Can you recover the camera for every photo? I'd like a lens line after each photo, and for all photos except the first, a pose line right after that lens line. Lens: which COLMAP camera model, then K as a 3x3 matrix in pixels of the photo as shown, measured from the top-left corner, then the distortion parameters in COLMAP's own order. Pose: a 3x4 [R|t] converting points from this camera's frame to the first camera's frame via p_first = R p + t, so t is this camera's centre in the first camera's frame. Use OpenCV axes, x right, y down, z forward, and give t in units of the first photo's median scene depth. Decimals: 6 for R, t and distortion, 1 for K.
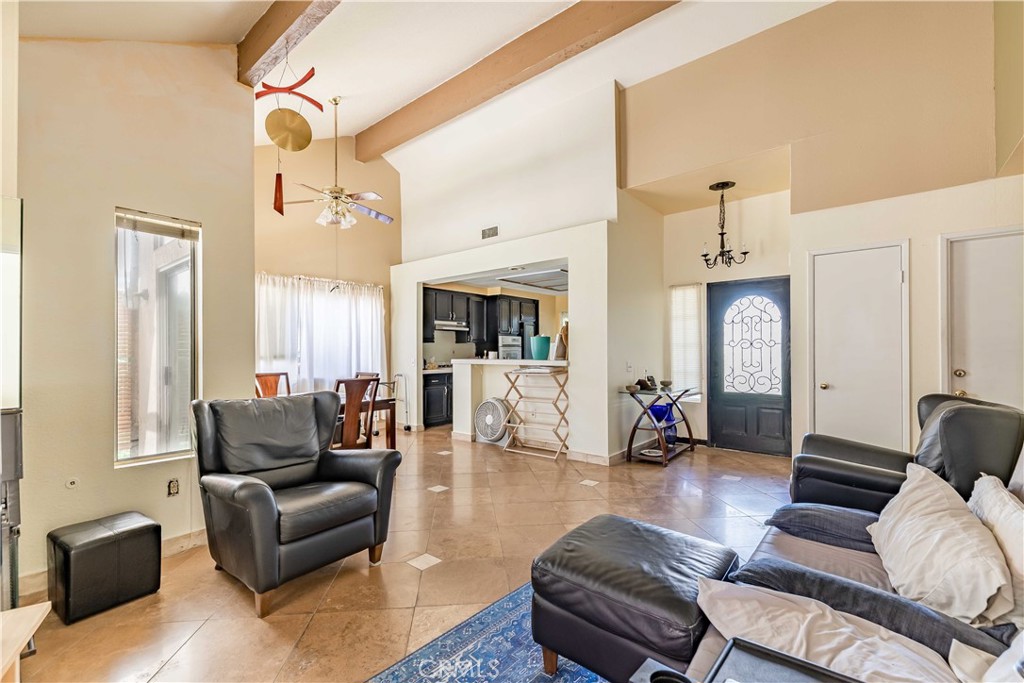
lens RADIAL K [[430.3, 0, 517.9], [0, 430.3, 350.0], [0, 0, 1]] dist [0.001346, 0.000424]
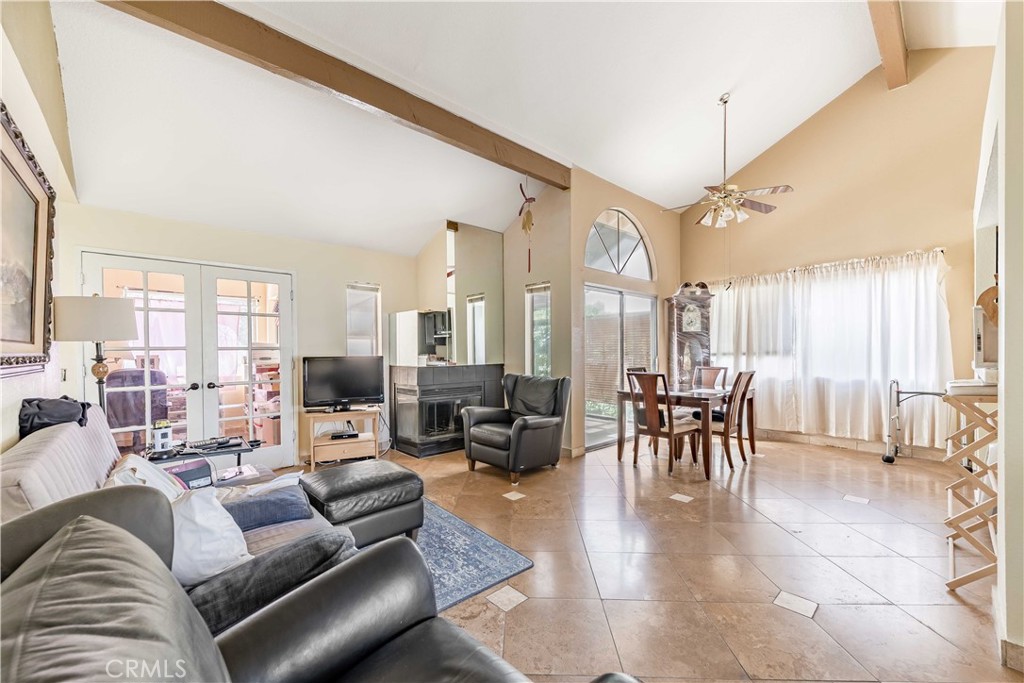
lens RADIAL K [[406.5, 0, 510.7], [0, 406.5, 355.8], [0, 0, 1]] dist [0.006469, -0.000095]
pose [[-0.147861, 0.019743, -0.988811, 0.476406], [0.012898, 0.999754, 0.018033, -0.002064], [0.988924, -0.010087, -0.148079, 0.505043]]
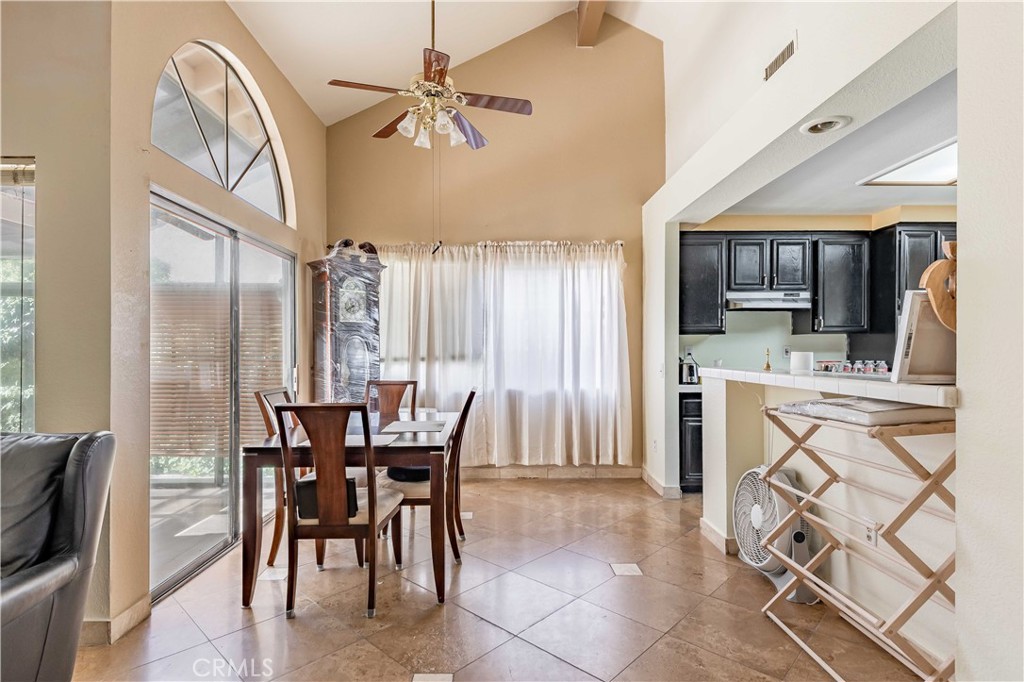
lens RADIAL K [[517.8, 0, 506.5], [0, 517.8, 350.0], [0, 0, 1]] dist [0.012604, -0.000830]
pose [[0.633498, 0.003478, -0.773736, 0.164500], [-0.000045, 0.999990, 0.004458, -0.000207], [0.773744, -0.002790, 0.633492, 0.487281]]
